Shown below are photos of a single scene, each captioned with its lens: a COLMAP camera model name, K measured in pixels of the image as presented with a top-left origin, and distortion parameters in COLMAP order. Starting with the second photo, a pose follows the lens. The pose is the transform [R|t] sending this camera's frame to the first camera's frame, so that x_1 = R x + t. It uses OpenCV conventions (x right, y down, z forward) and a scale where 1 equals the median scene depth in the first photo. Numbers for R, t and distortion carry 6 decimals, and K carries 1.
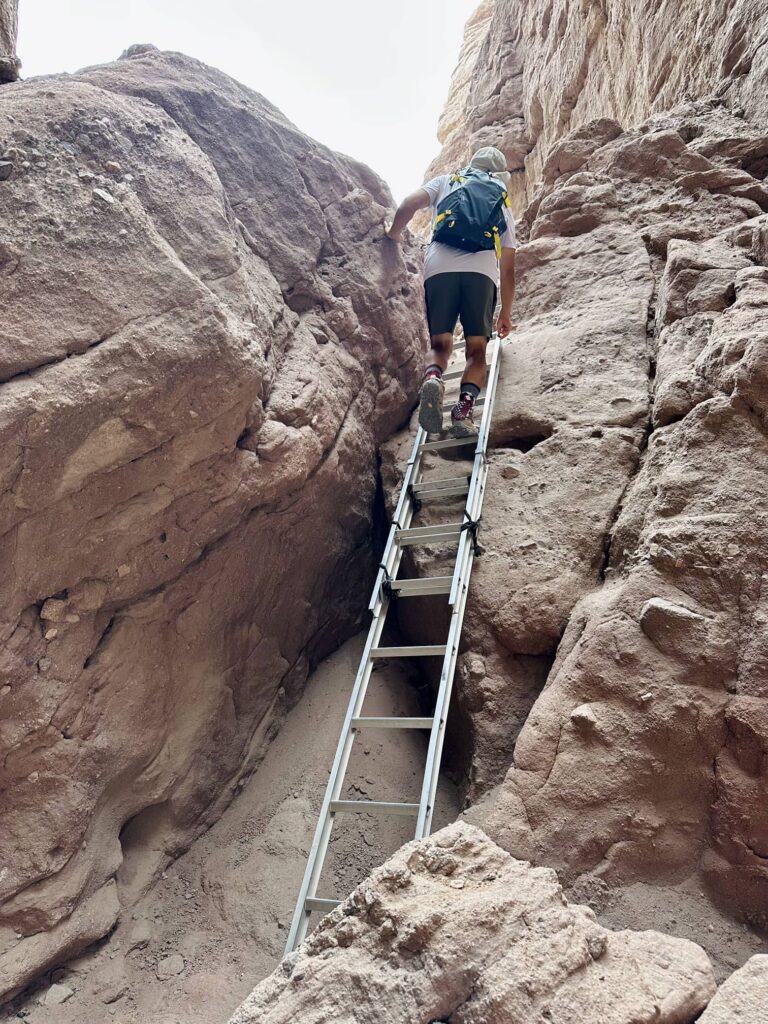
lens RADIAL K [[743.4, 0, 384.2], [0, 743.4, 514.4], [0, 0, 1]] dist [0.000934, -0.000516]
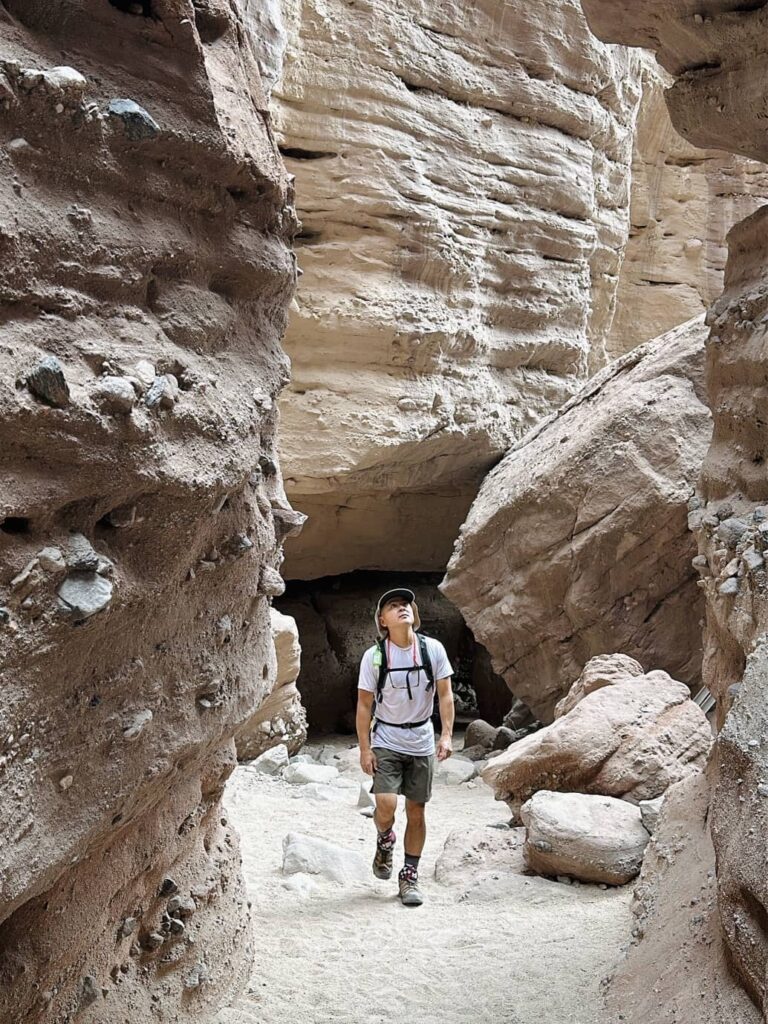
lens RADIAL K [[743.4, 0, 384.3], [0, 743.4, 512.1], [0, 0, 1]] dist [0.000934, -0.000516]
pose [[0.398473, -0.103519, -0.911319, 1.837848], [0.101632, 0.992475, -0.068299, -0.105175], [0.911532, -0.065404, 0.405996, -0.976494]]
